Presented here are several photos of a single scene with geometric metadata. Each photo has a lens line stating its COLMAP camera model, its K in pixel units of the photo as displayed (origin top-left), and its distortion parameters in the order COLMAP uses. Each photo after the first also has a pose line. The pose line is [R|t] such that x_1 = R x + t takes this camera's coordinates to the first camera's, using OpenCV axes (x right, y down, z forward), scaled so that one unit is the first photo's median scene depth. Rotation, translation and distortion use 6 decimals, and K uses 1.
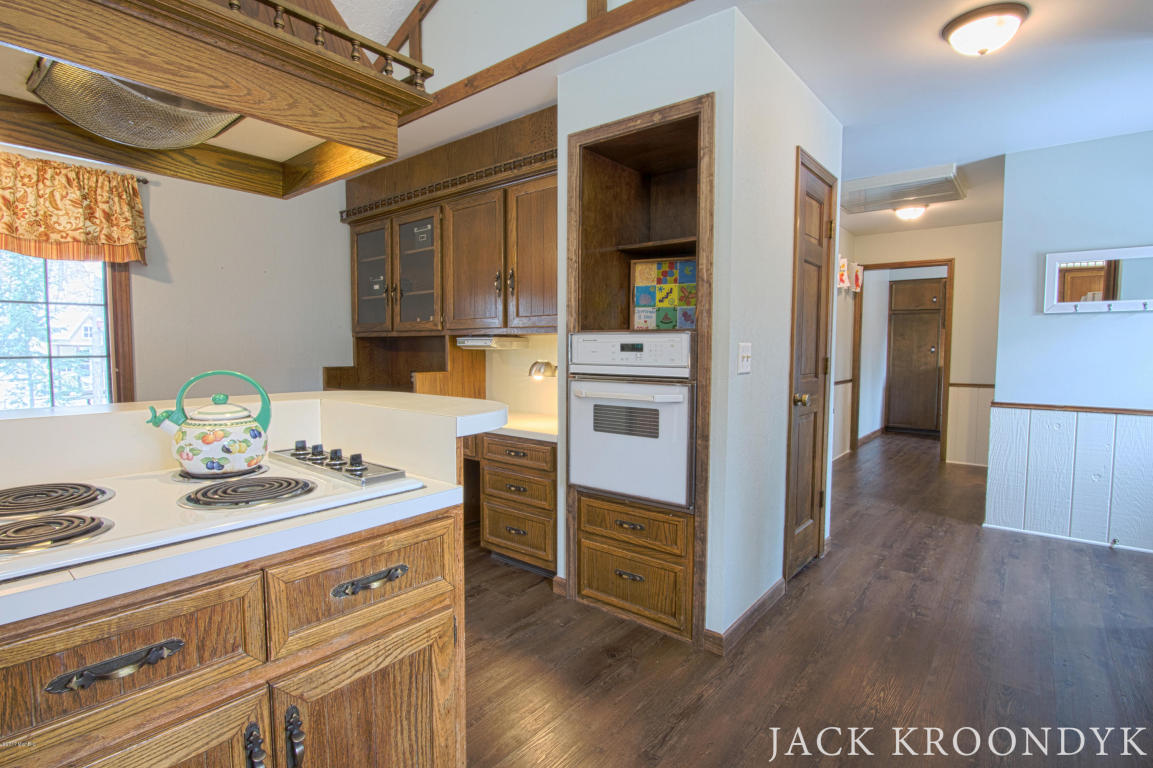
lens RADIAL K [[560.3, 0, 573.6], [0, 560.3, 382.2], [0, 0, 1]] dist [-0.019026, -0.000231]
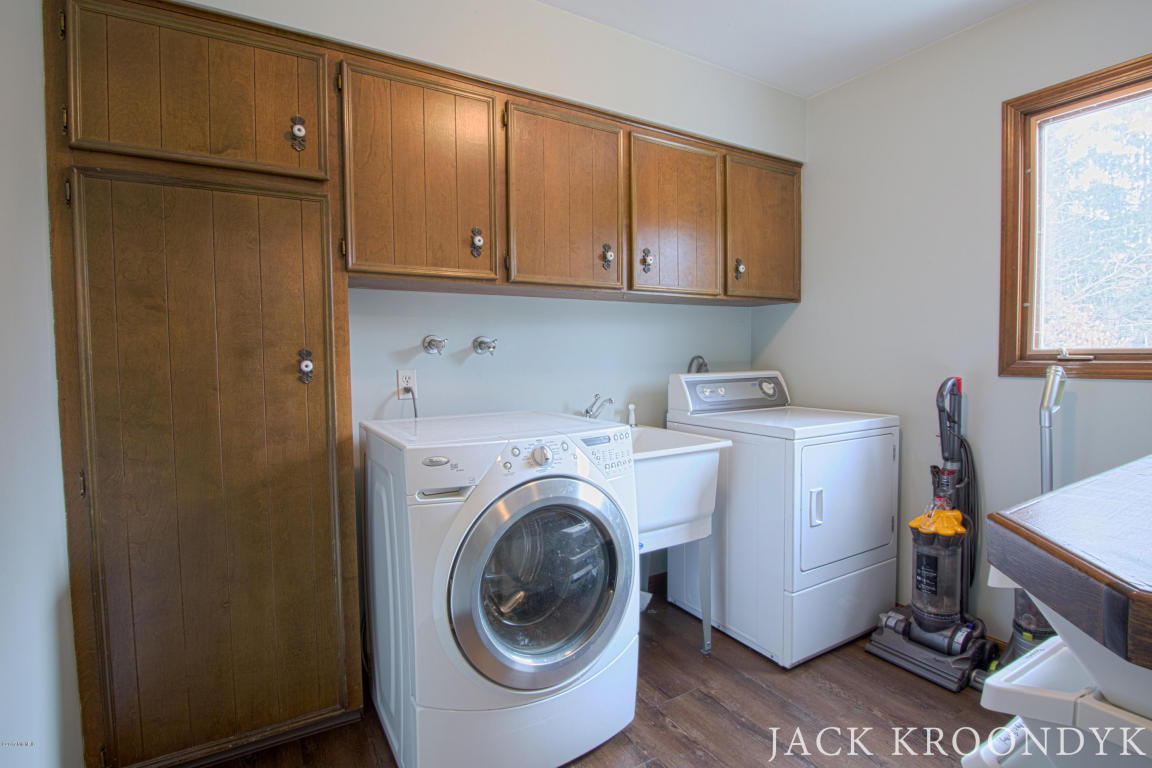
lens RADIAL K [[559.8, 0, 575.7], [0, 559.8, 383.3], [0, 0, 1]] dist [-0.019026, -0.000231]
pose [[0.344404, -0.049369, 0.937523, 0.473543], [0.073483, 0.996970, 0.025505, -0.048850], [-0.935941, 0.060108, 0.346988, 0.816743]]
